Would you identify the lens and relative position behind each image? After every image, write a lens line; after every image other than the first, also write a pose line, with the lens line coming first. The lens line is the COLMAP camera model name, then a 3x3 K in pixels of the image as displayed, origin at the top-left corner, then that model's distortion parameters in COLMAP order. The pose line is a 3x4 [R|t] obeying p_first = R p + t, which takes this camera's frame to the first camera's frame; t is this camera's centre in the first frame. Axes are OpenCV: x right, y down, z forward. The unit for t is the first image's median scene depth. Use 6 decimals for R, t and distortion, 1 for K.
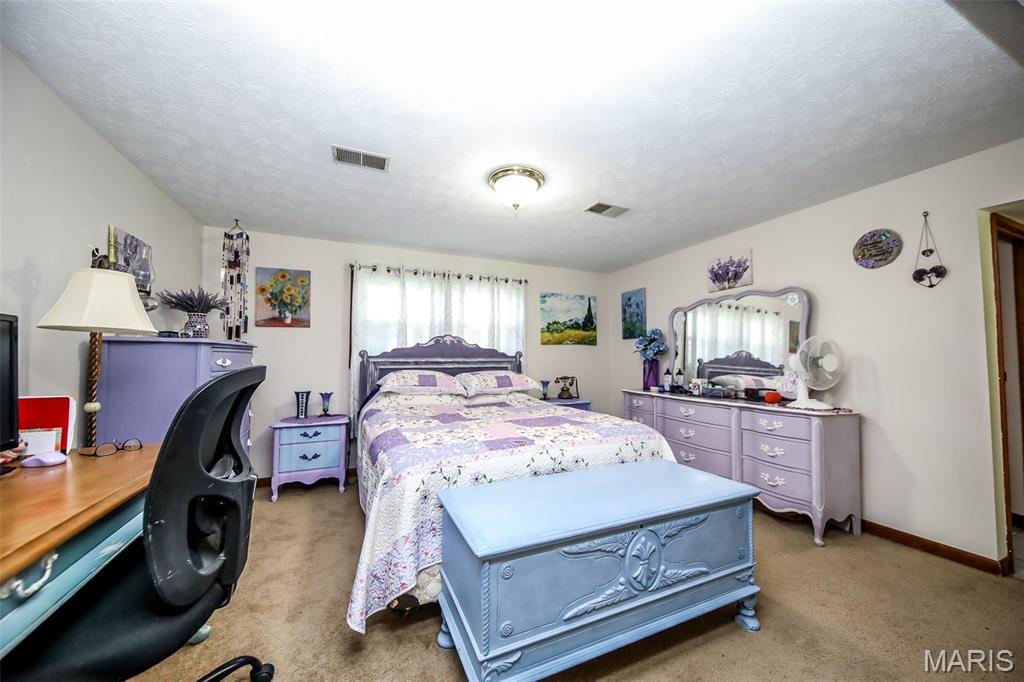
lens RADIAL K [[376.1, 0, 512.0], [0, 376.1, 341.0], [0, 0, 1]] dist [0.009129, -0.005236]
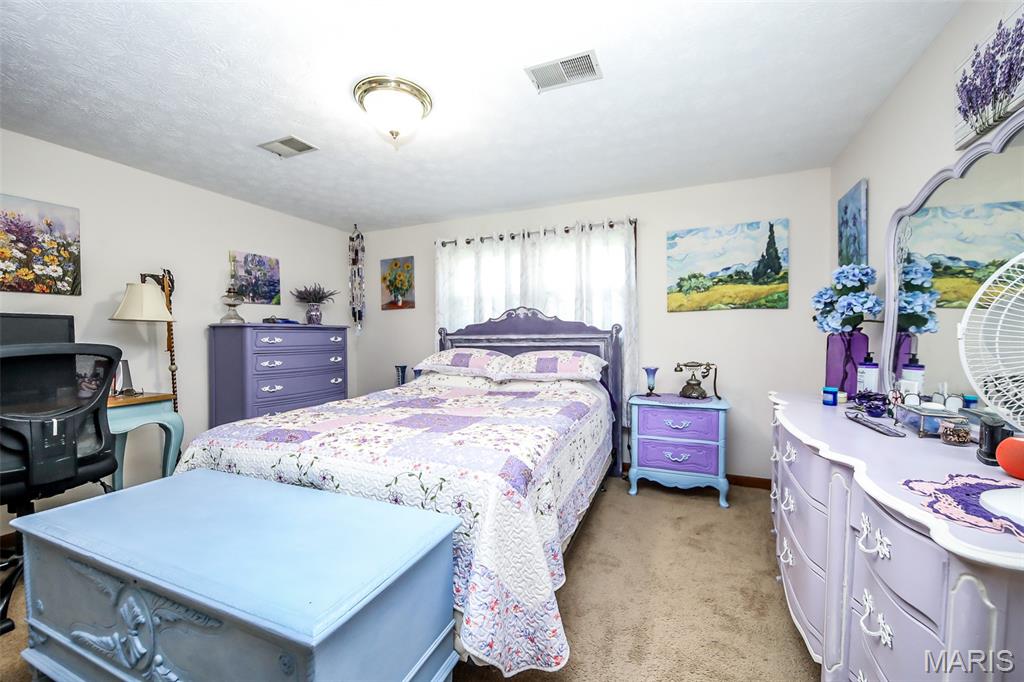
lens RADIAL K [[406.4, 0, 512.0], [0, 406.4, 341.0], [0, 0, 1]] dist [-0.000259, -0.000536]
pose [[0.678153, 0.000765, -0.734920, 0.475857], [0.043202, 0.998229, 0.040904, 0.021456], [0.733650, -0.059489, 0.676919, 0.366394]]
